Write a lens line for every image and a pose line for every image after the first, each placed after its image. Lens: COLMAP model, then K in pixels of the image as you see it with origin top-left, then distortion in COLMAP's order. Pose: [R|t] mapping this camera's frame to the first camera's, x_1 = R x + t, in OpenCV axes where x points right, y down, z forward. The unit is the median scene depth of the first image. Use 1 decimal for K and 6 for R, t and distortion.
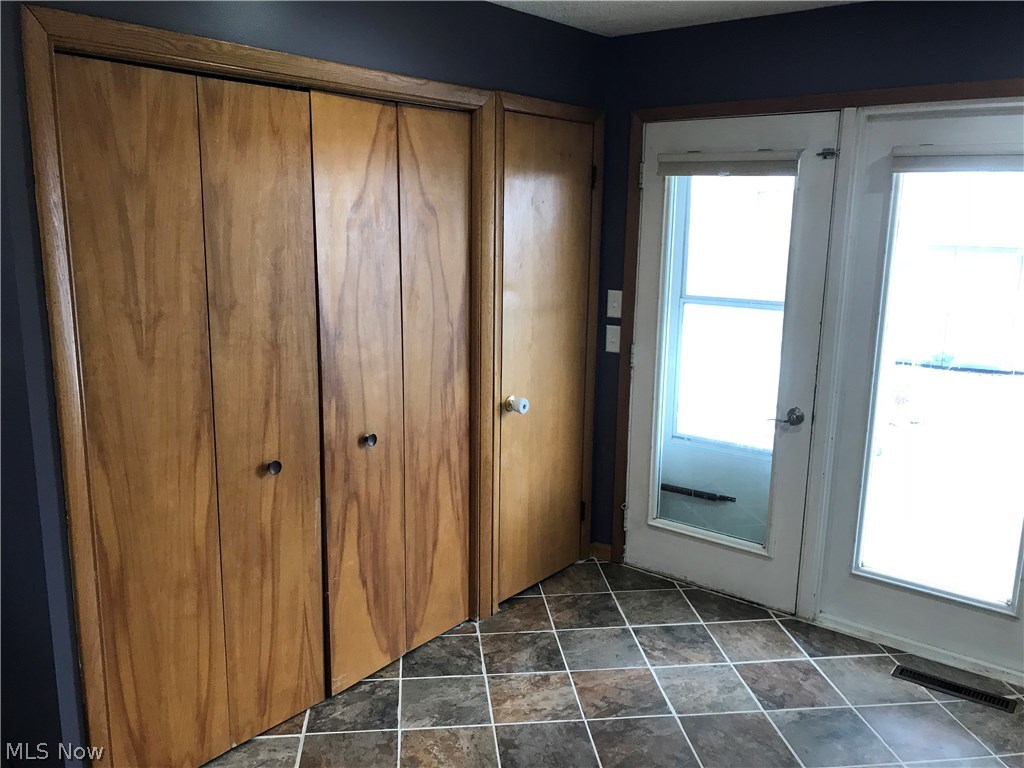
lens RADIAL K [[836.7, 0, 508.4], [0, 836.7, 384.8], [0, 0, 1]] dist [0.039876, -0.061685]
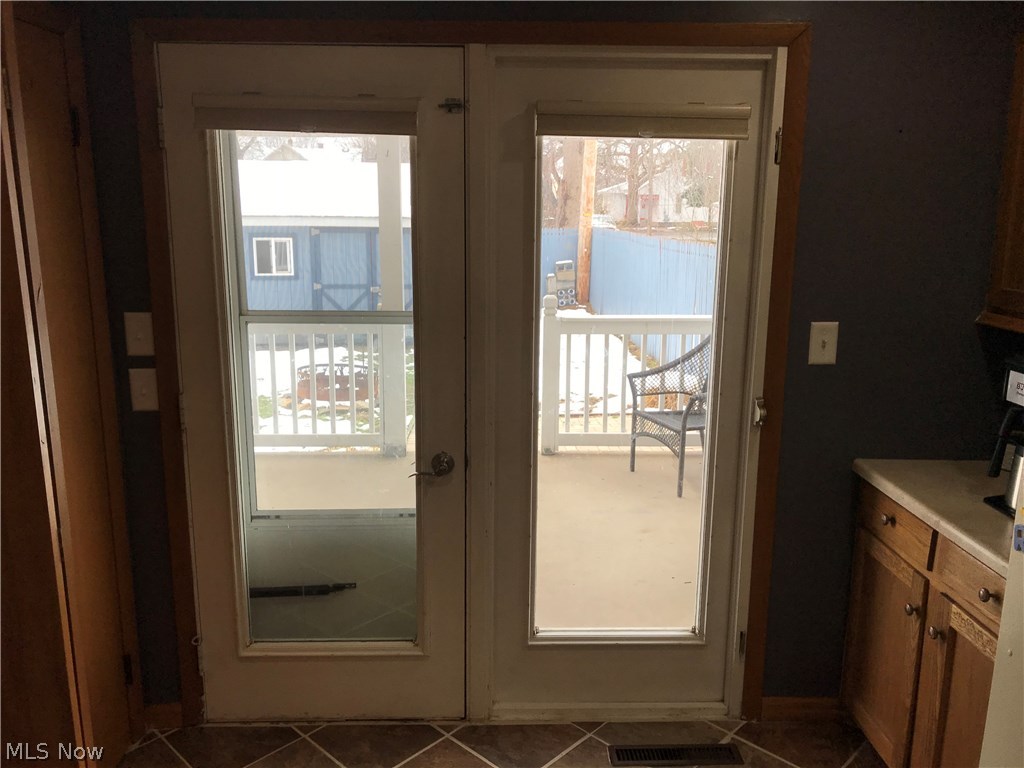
lens RADIAL K [[836.7, 0, 502.7], [0, 836.7, 379.6], [0, 0, 1]] dist [0.039876, -0.061685]
pose [[0.768261, -0.138954, 0.624873, -0.062650], [0.131888, 0.989572, 0.057902, -0.065800], [-0.626403, 0.037930, 0.778576, 0.355850]]
